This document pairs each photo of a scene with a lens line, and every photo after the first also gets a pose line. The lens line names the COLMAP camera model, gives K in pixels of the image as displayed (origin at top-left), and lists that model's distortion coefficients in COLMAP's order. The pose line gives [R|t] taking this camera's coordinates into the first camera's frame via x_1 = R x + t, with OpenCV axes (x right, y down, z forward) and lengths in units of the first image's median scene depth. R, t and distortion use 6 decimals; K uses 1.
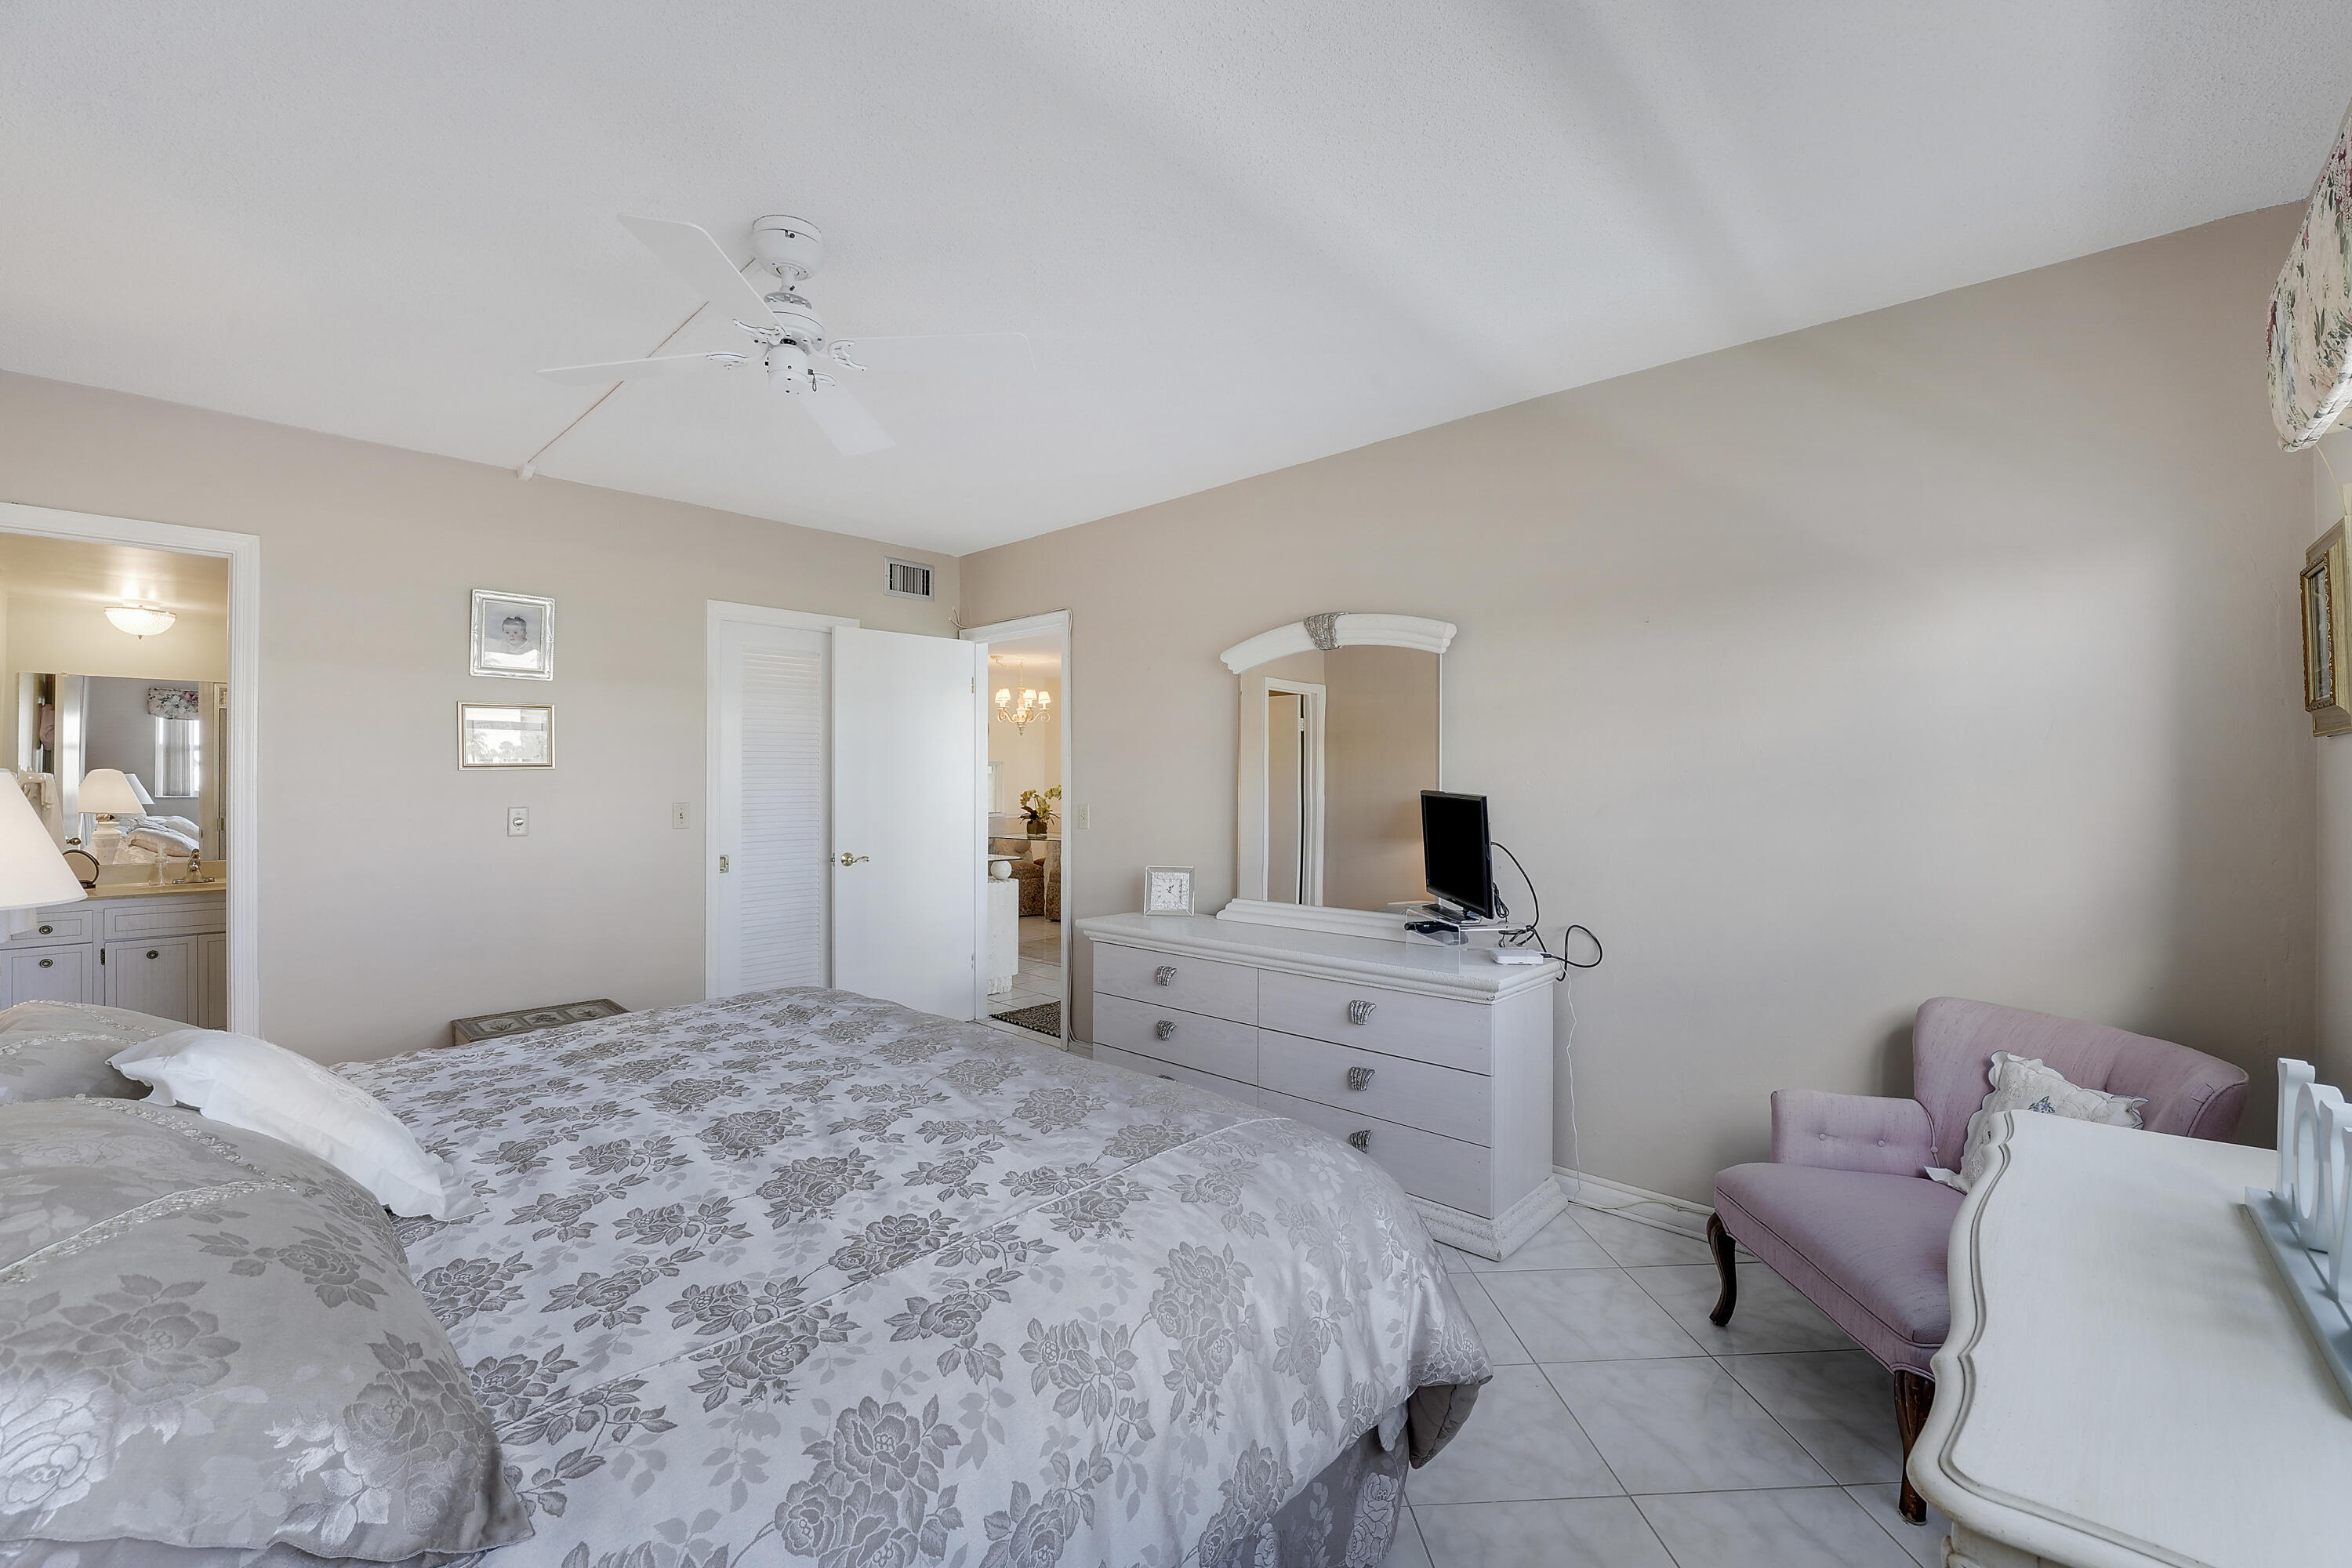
lens RADIAL K [[965.0, 0, 1155.5], [0, 965.0, 769.0], [0, 0, 1]] dist [-0.019969, 0.002332]
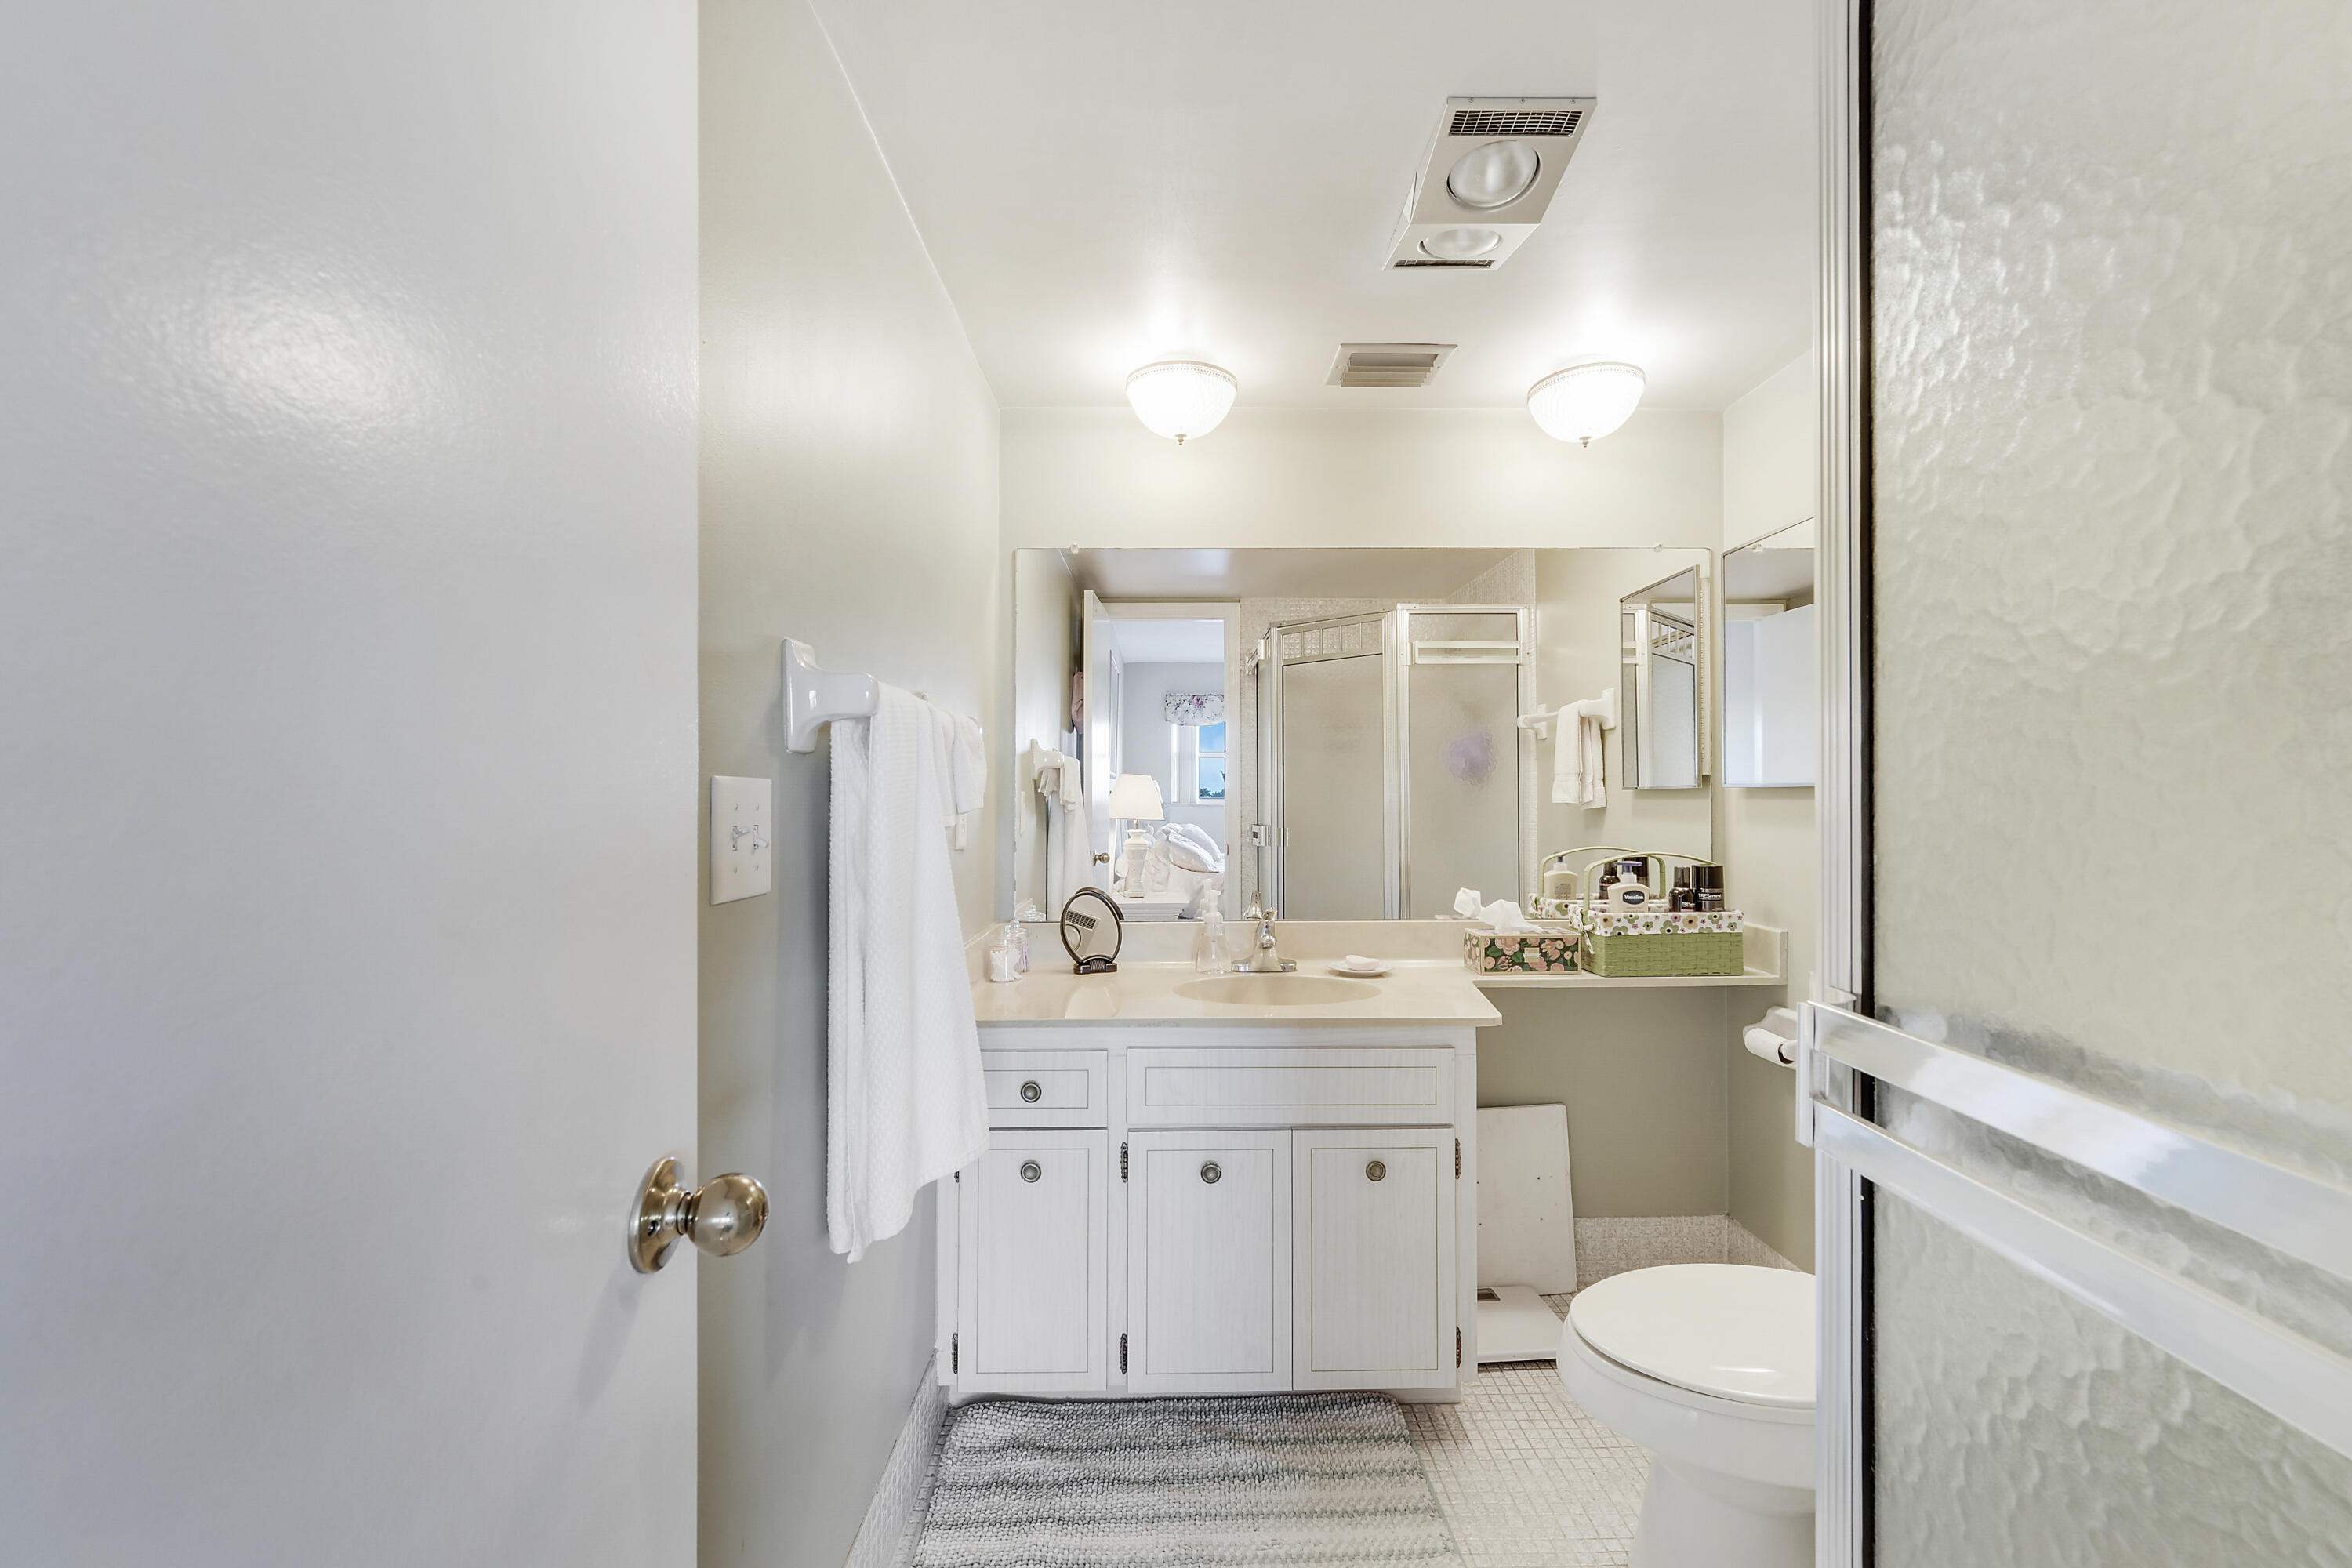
lens RADIAL K [[1073.0, 0, 1178.8], [0, 1073.0, 786.1], [0, 0, 1]] dist [-0.014706, -0.001857]
pose [[0.696918, -0.000288, -0.717151, -0.366849], [0.001148, 0.999999, 0.000713, 0.015698], [0.717150, -0.001320, 0.696917, 0.332300]]
